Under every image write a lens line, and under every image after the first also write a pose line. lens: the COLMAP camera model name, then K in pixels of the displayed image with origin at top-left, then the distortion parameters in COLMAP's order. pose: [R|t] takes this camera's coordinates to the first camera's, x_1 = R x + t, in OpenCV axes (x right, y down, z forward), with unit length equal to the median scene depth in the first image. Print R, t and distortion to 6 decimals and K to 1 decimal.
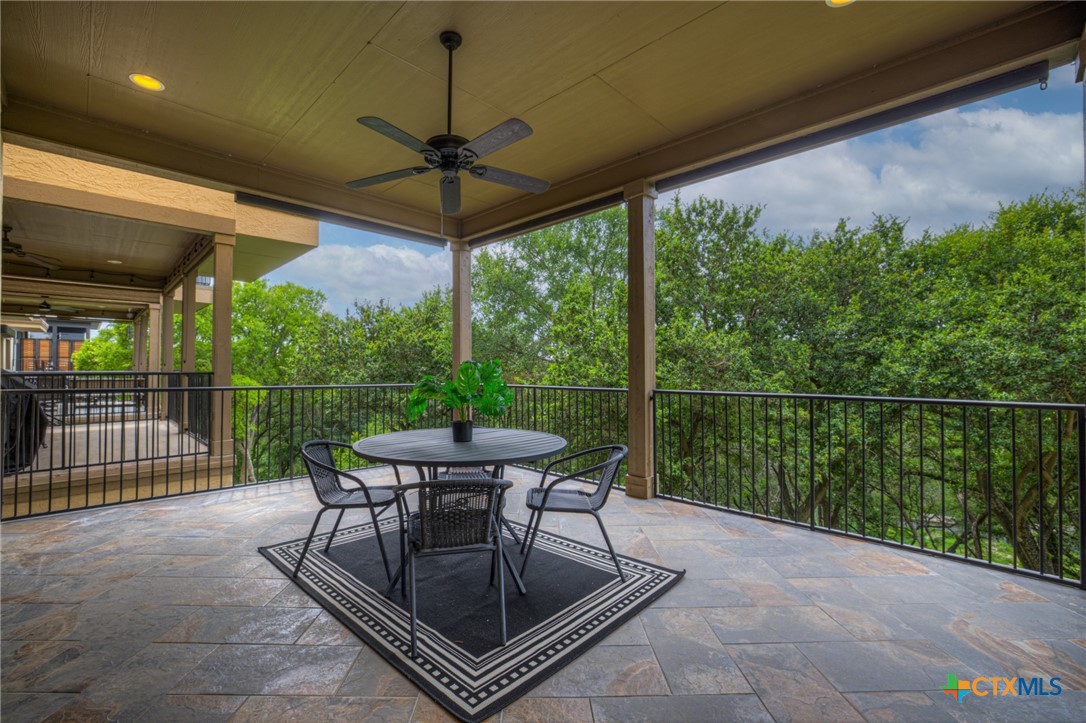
lens RADIAL K [[471.7, 0, 541.5], [0, 471.7, 361.5], [0, 0, 1]] dist [-0.030070, 0.010370]
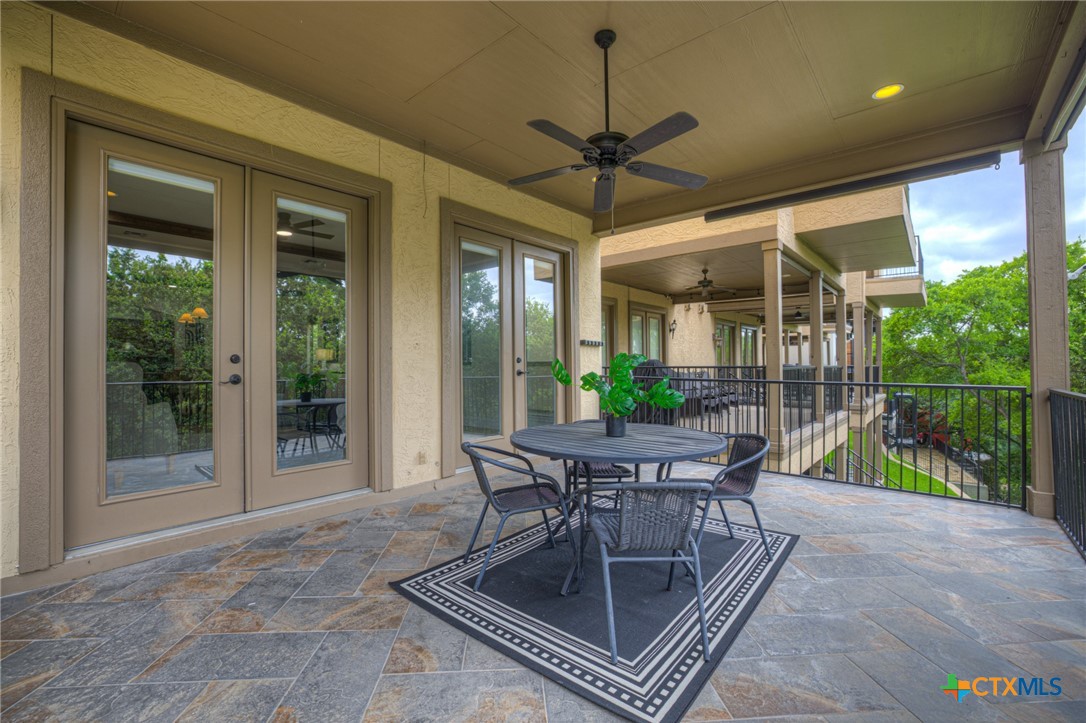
lens RADIAL K [[471.7, 0, 541.1], [0, 471.7, 358.4], [0, 0, 1]] dist [-0.030070, 0.010370]
pose [[0.038873, -0.010126, -0.999193, 0.739165], [0.013952, 0.999857, -0.009590, 0.017094], [0.999147, -0.013568, 0.039008, 0.738013]]
